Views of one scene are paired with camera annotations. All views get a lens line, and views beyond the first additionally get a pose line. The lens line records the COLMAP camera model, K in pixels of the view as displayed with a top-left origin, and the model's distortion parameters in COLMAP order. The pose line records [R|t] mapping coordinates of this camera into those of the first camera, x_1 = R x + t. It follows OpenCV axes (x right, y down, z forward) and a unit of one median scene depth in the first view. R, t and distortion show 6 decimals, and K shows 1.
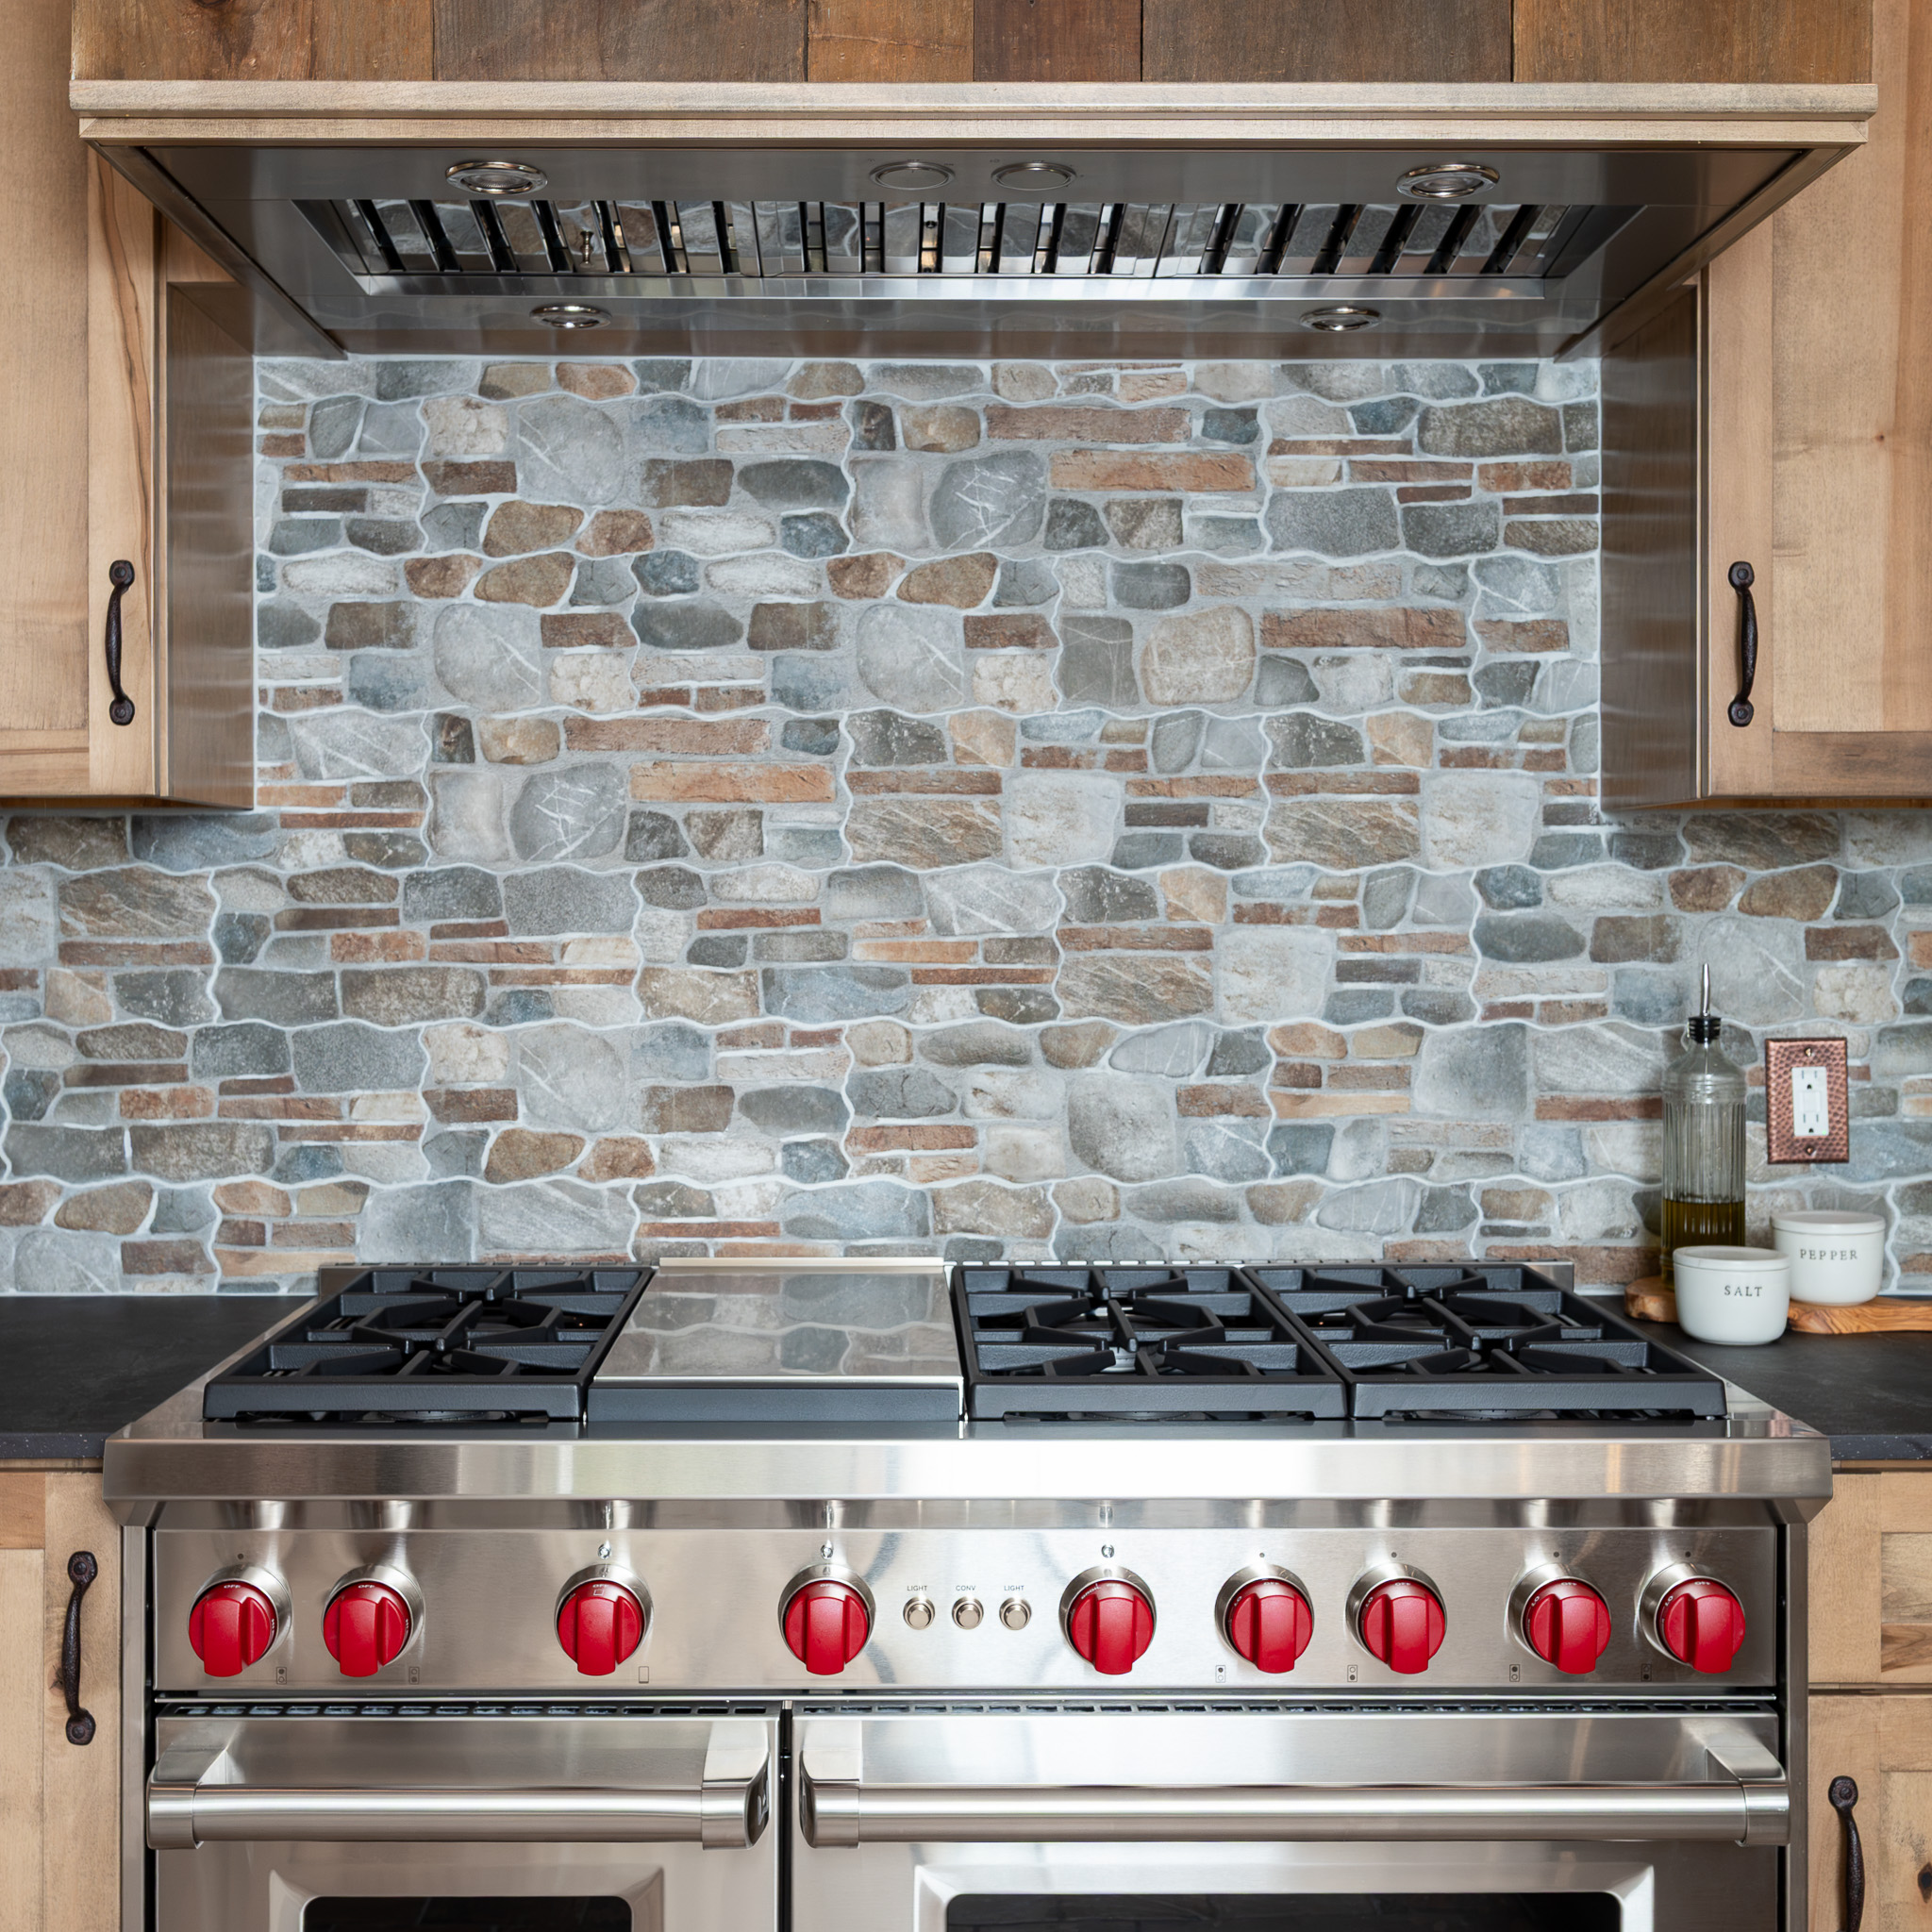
lens RADIAL K [[2525.8, 0, 899.1], [0, 2525.8, 906.1], [0, 0, 1]] dist [-0.015017, 0.000000]
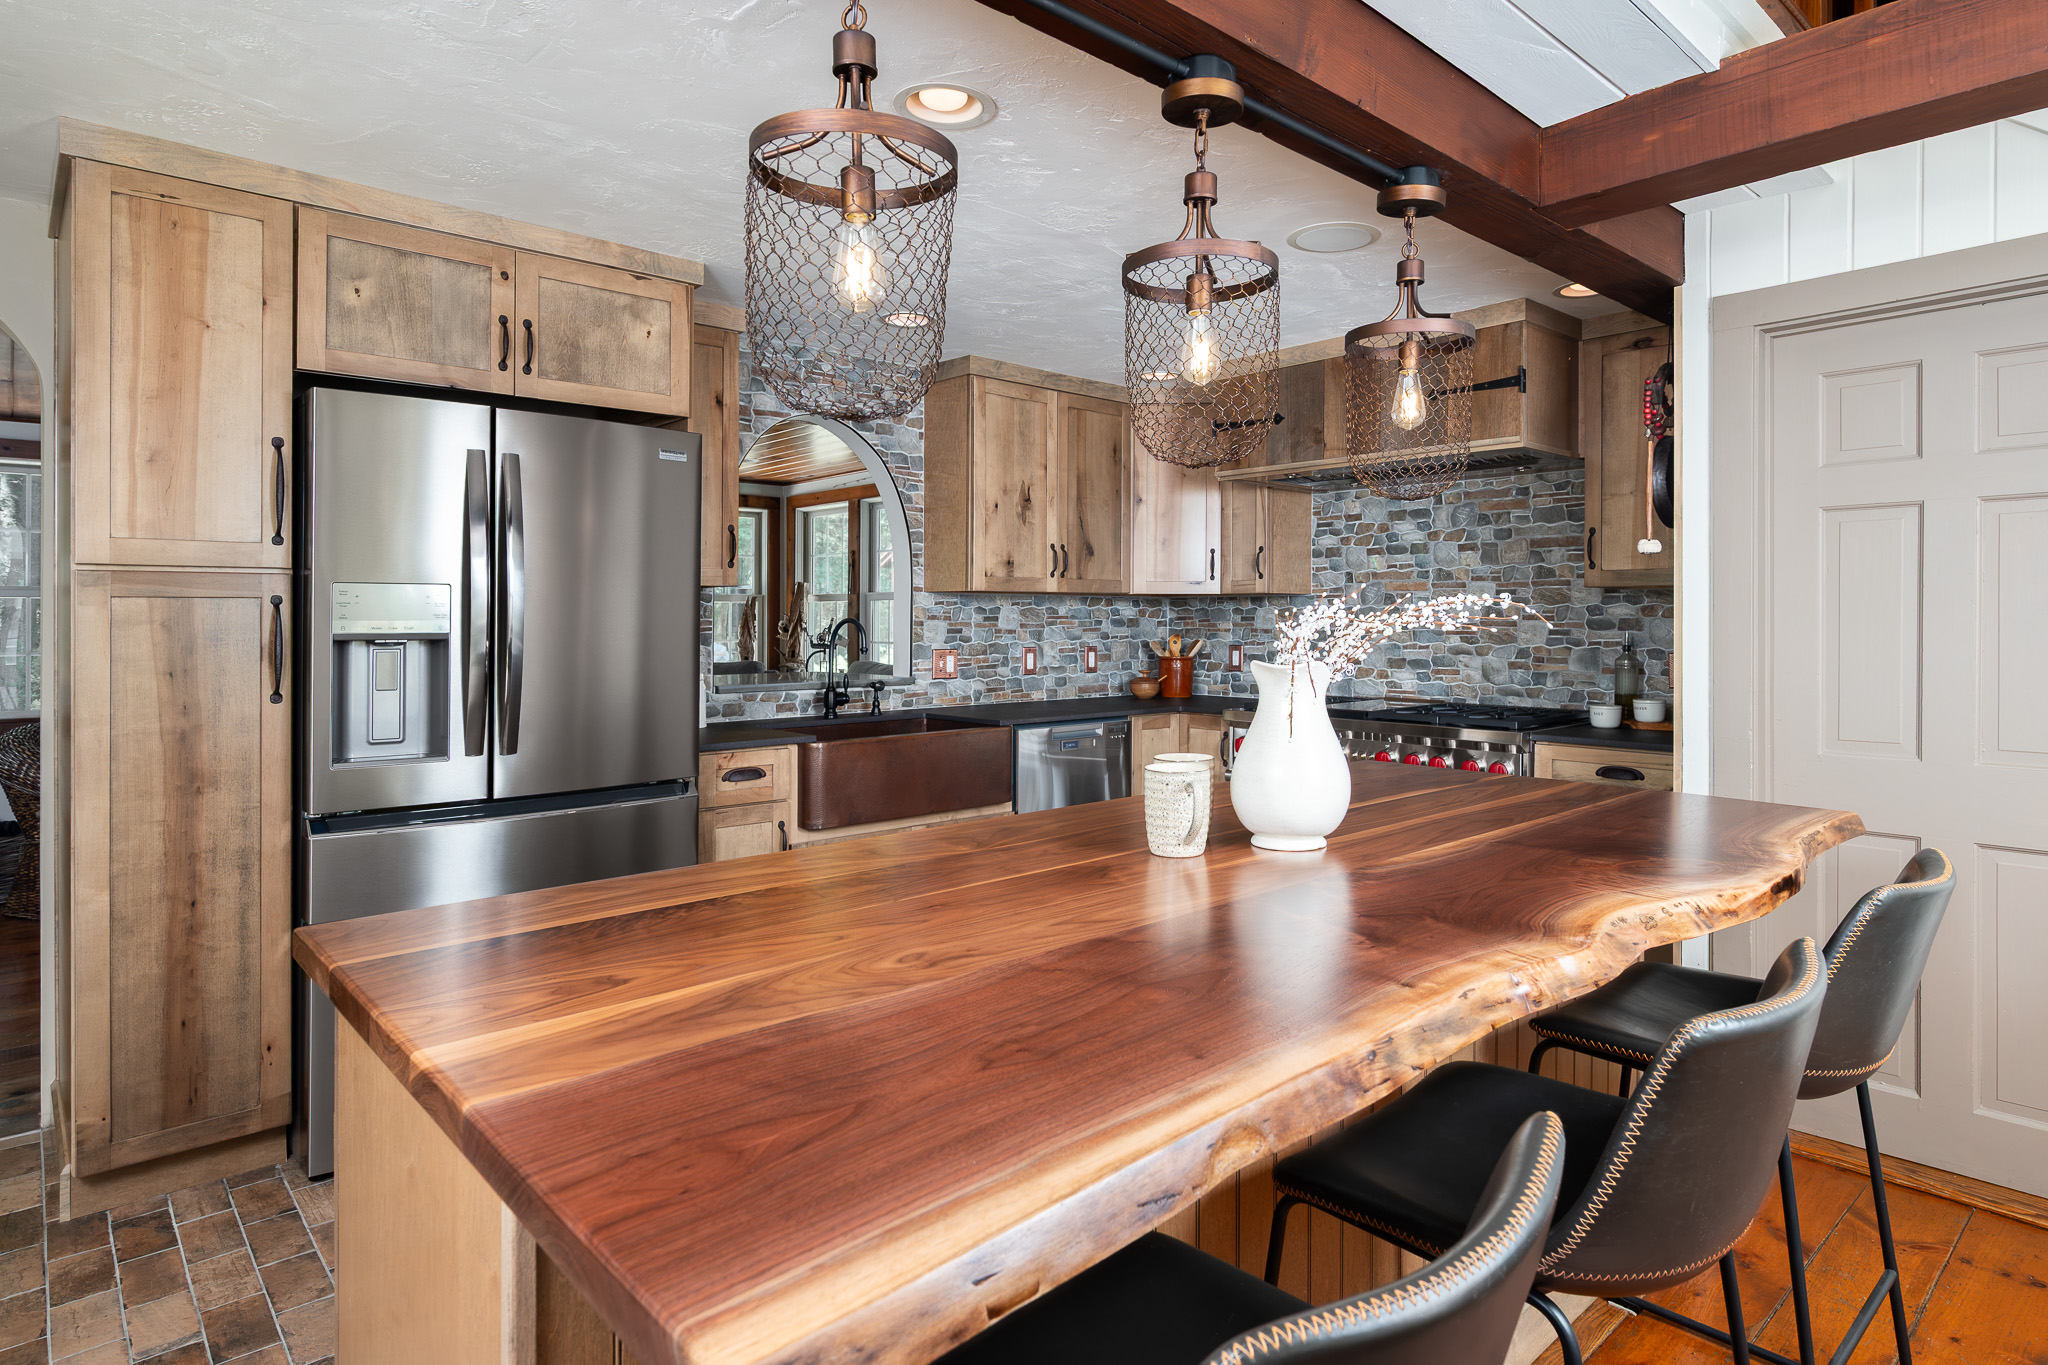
lens RADIAL K [[1153.3, 0, 1042.4], [0, 1153.3, 623.4], [0, 0, 1]] dist [0.022290, 0.001287]
pose [[0.664822, 0.004946, -0.746985, 0.971714], [-0.002099, 0.999986, 0.004753, 0.005312], [0.746998, -0.001592, 0.664824, -0.738332]]
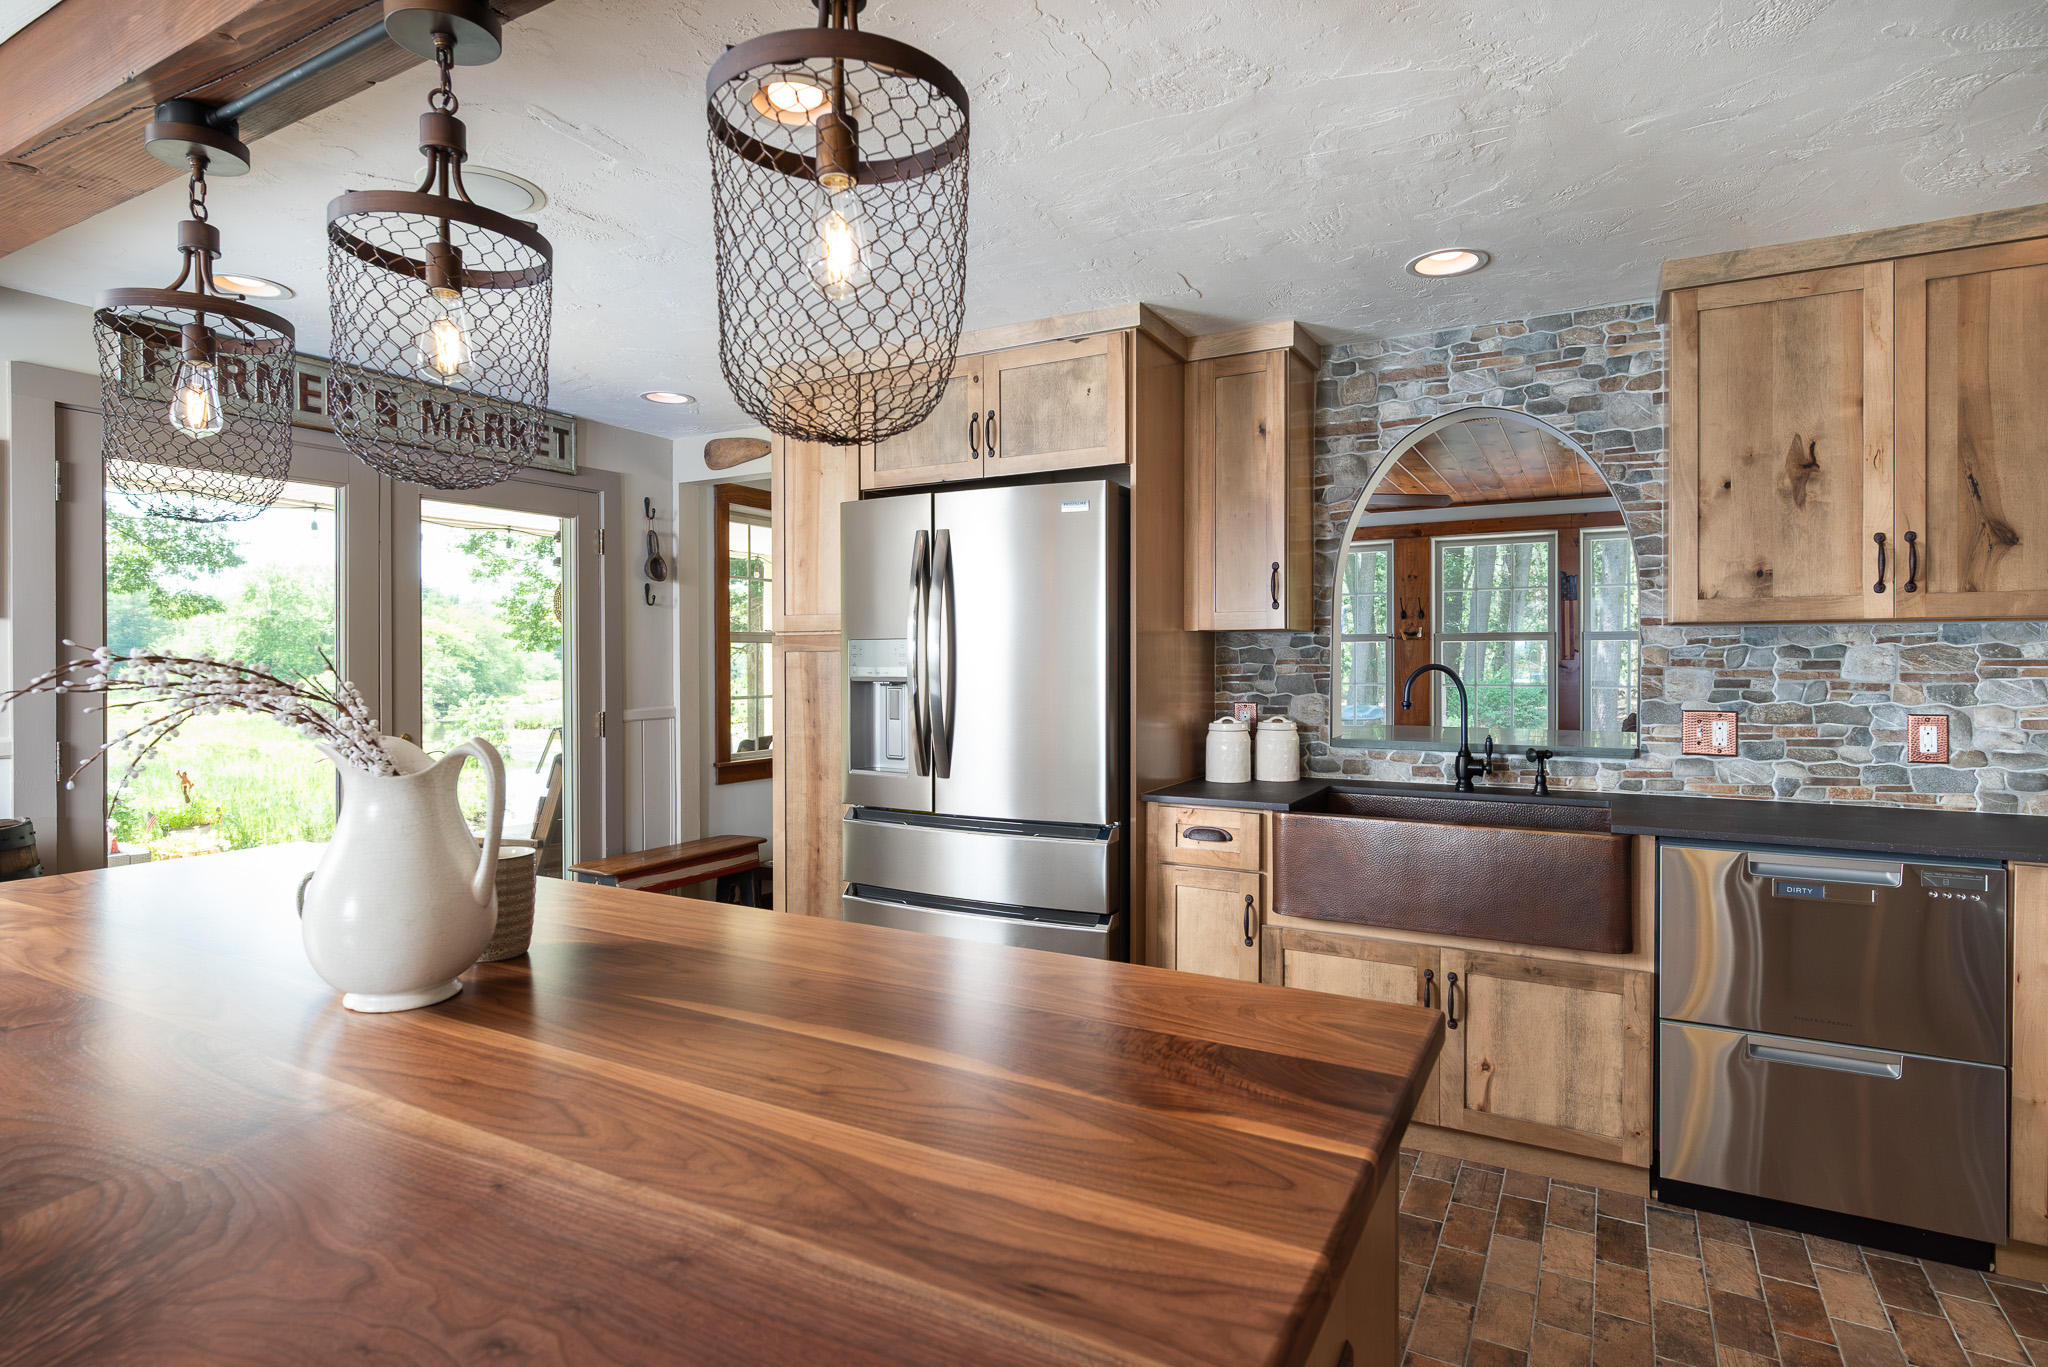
lens RADIAL K [[1028.1, 0, 1033.7], [0, 1028.1, 662.8], [0, 0, 1]] dist [0.005330, 0.001831]
pose [[-0.483696, 0.008315, -0.875196, 0.780434], [0.002573, 0.999964, 0.008079, -0.006636], [0.875232, 0.001655, -0.483700, 0.341293]]
